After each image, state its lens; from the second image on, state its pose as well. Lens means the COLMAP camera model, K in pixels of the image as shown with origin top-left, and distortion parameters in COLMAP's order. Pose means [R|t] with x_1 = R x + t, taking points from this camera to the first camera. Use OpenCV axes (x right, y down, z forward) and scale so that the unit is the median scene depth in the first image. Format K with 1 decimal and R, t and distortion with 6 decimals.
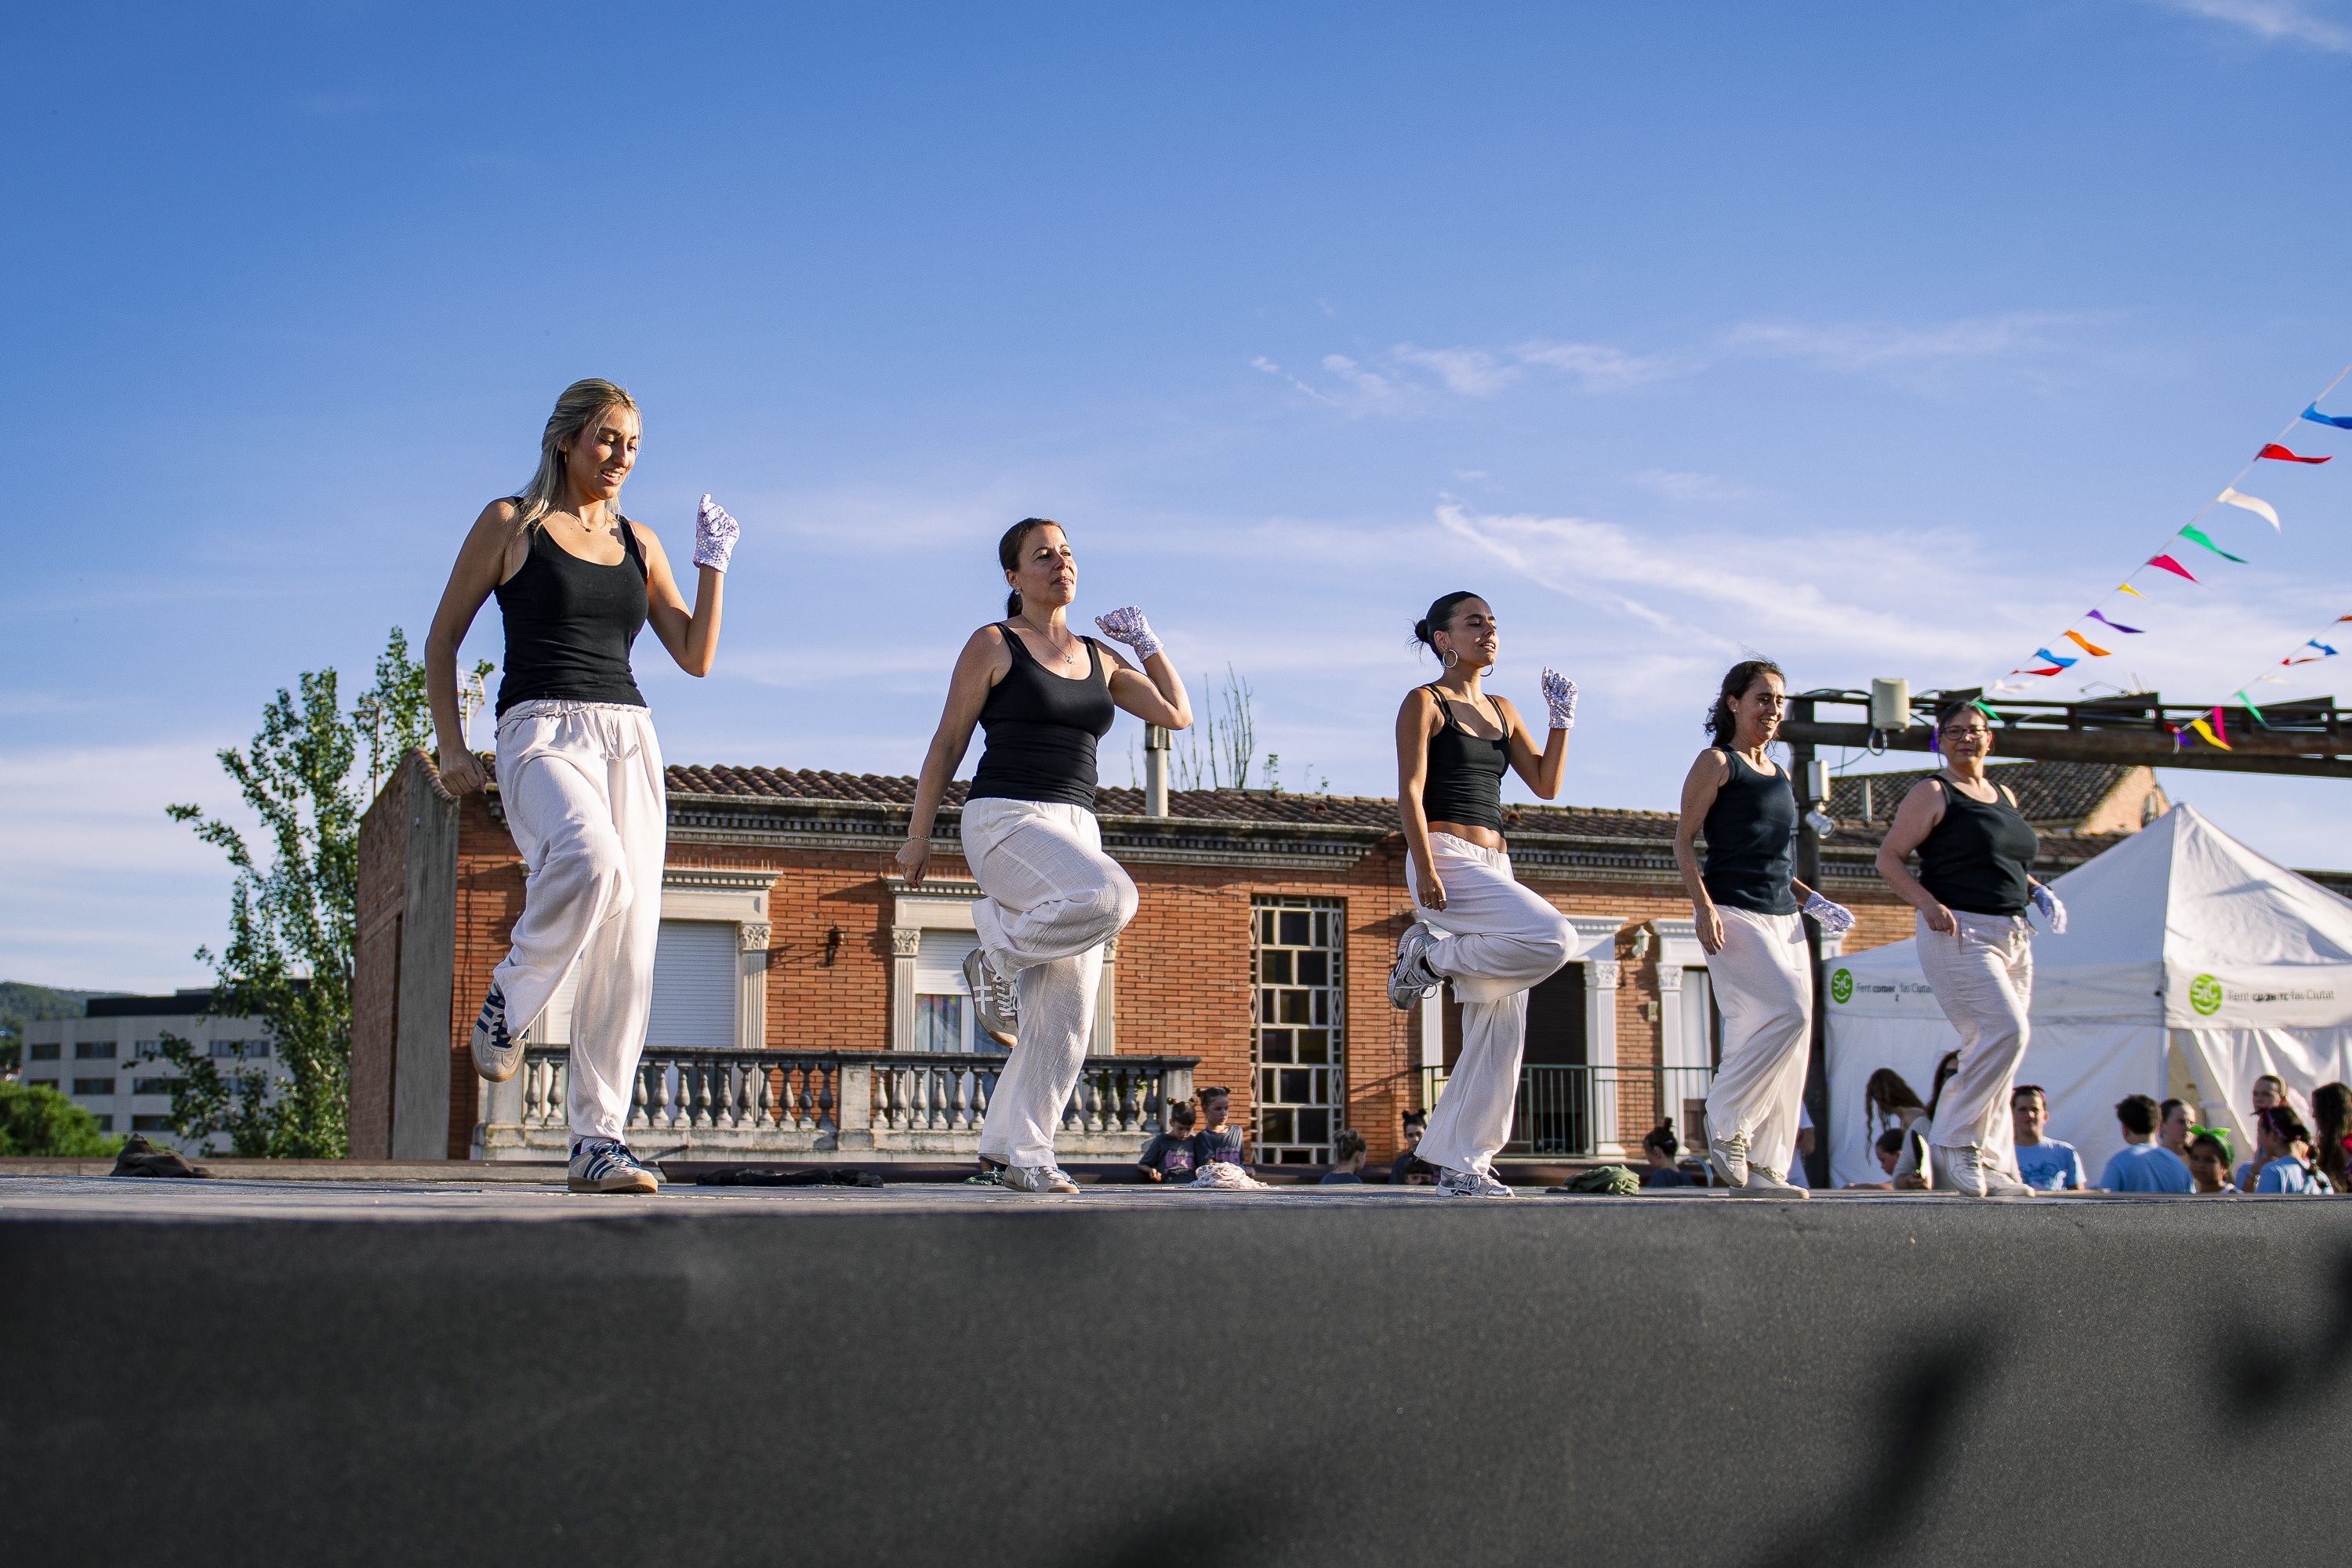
lens RADIAL K [[2867.3, 0, 1176.0], [0, 2867.3, 784.0], [0, 0, 1]] dist [-0.043603, -0.007646]
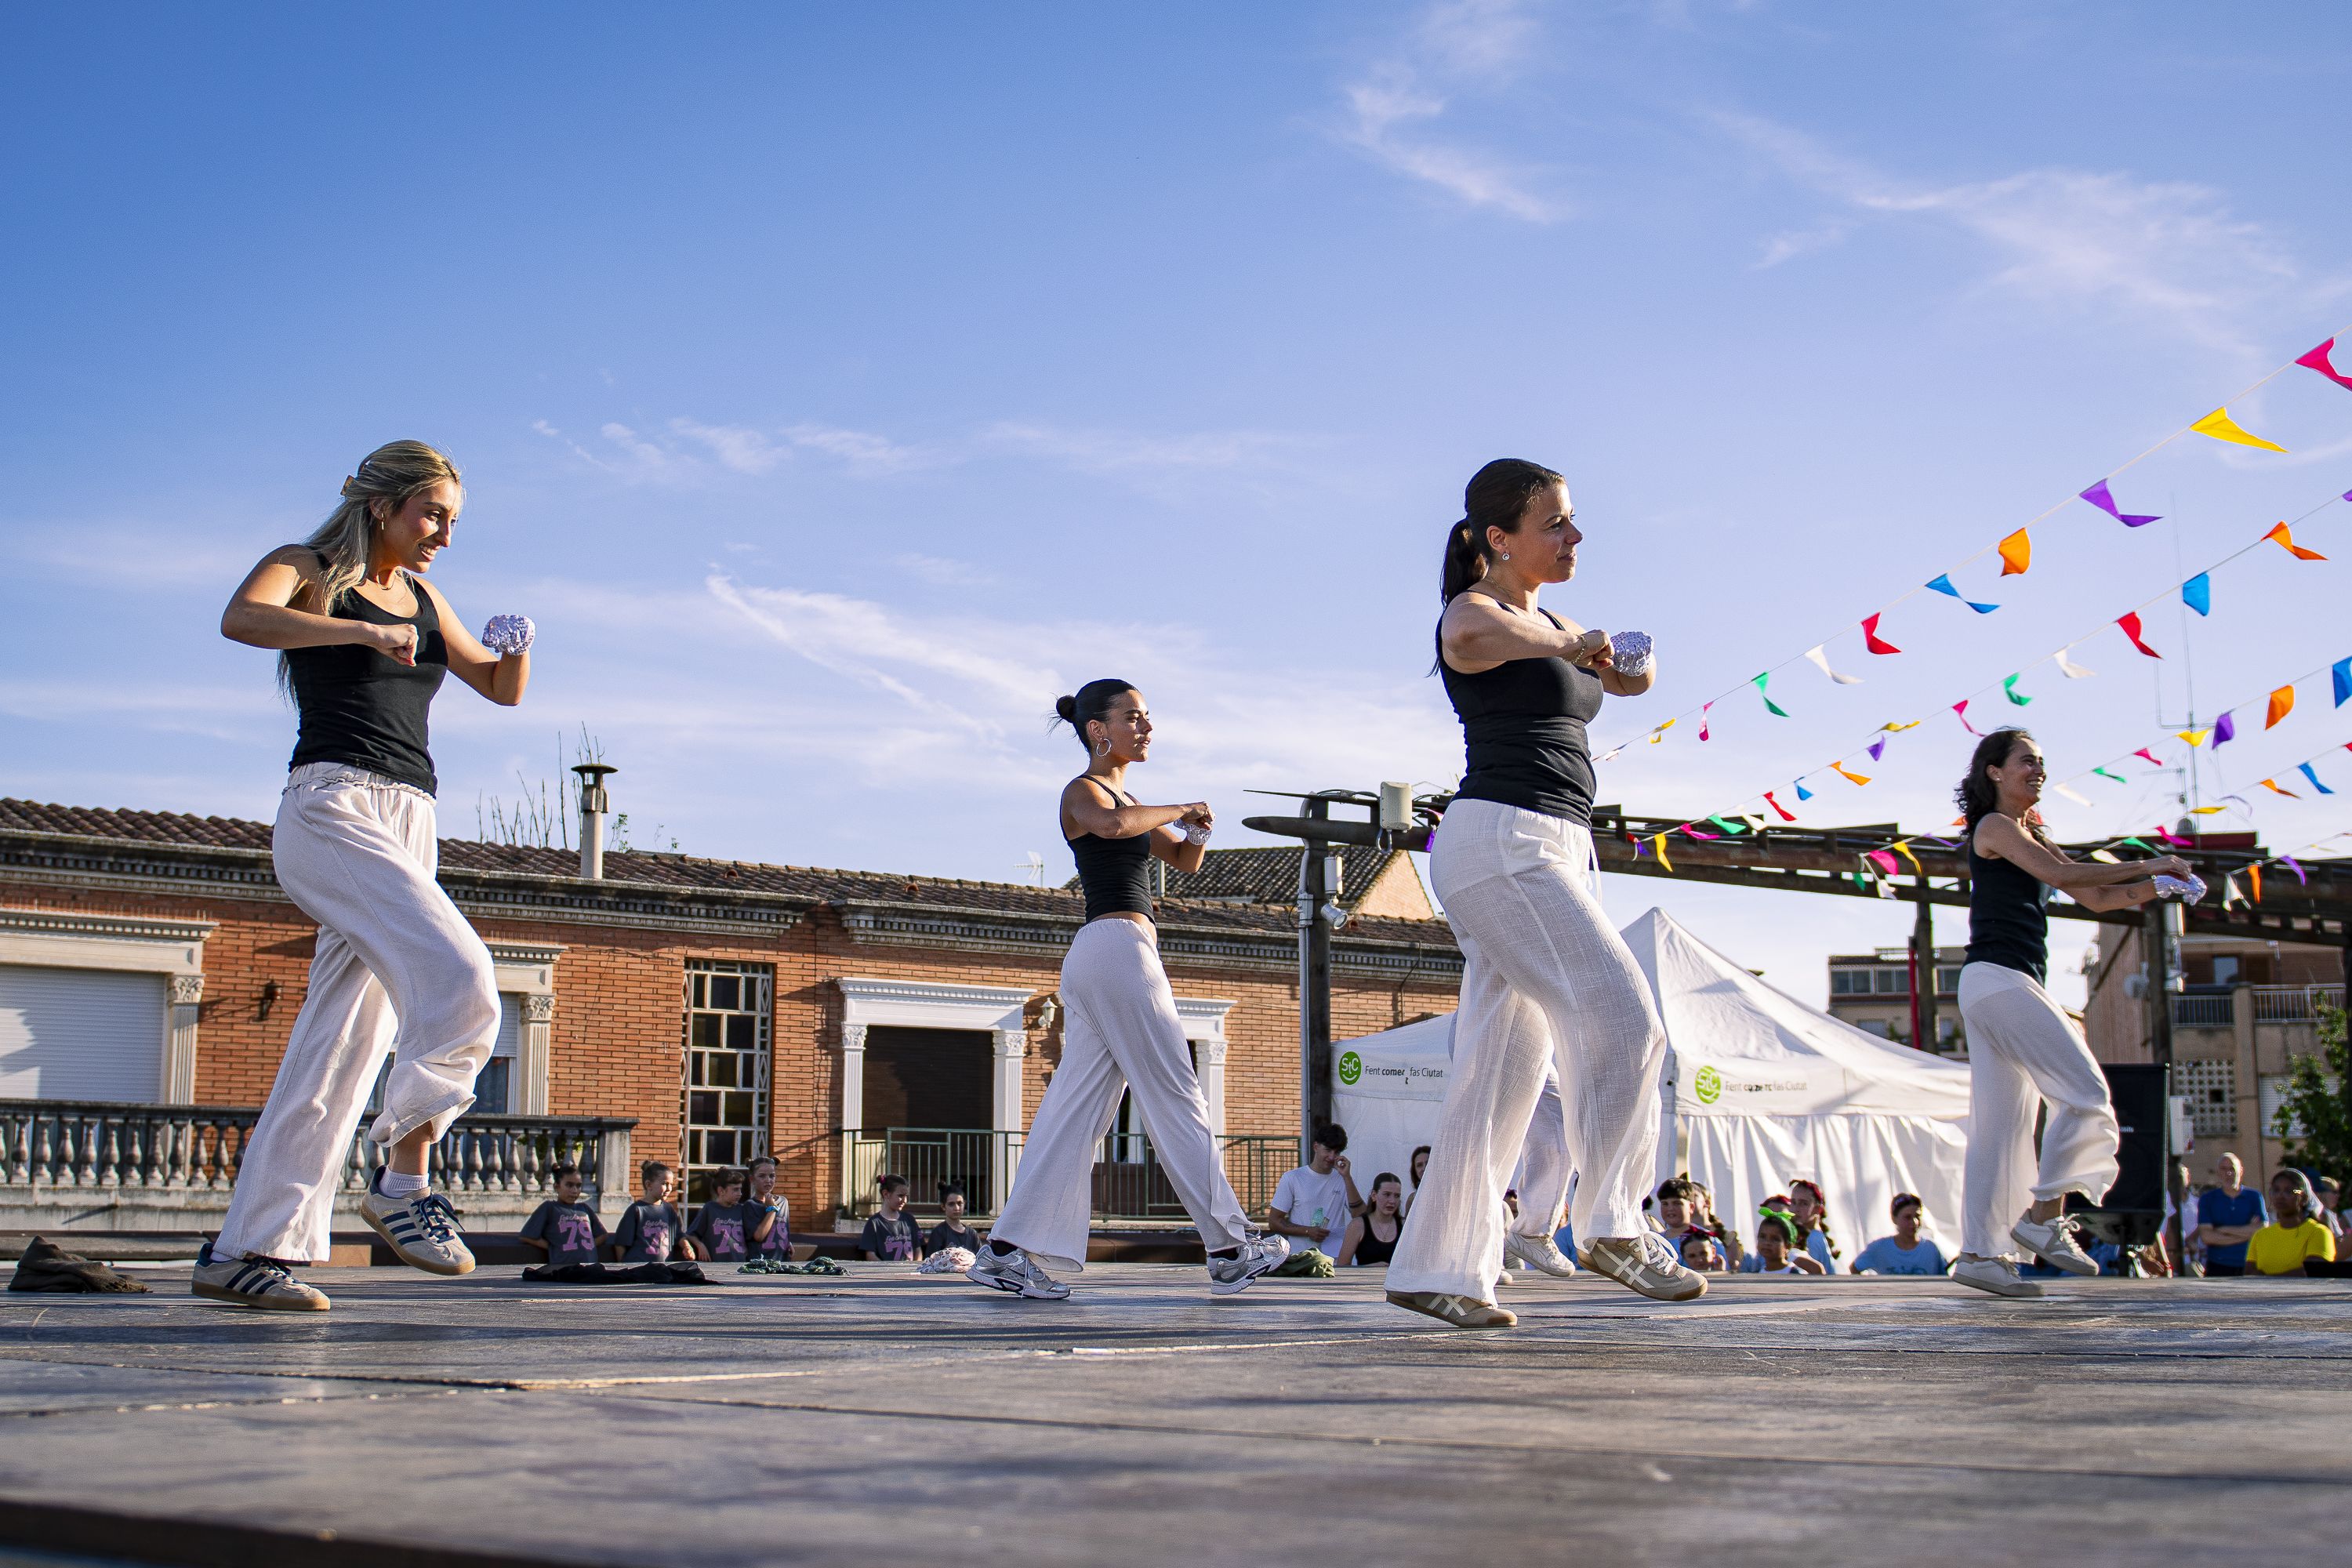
lens RADIAL K [[2733.2, 0, 1061.5], [0, 2733.2, 772.6], [0, 0, 1]] dist [-0.037239, -0.034804]
pose [[0.964836, 0.043512, 0.259227, -0.099088], [-0.037296, 0.998888, -0.028852, -0.004412], [-0.260194, 0.018169, 0.965385, 0.027753]]
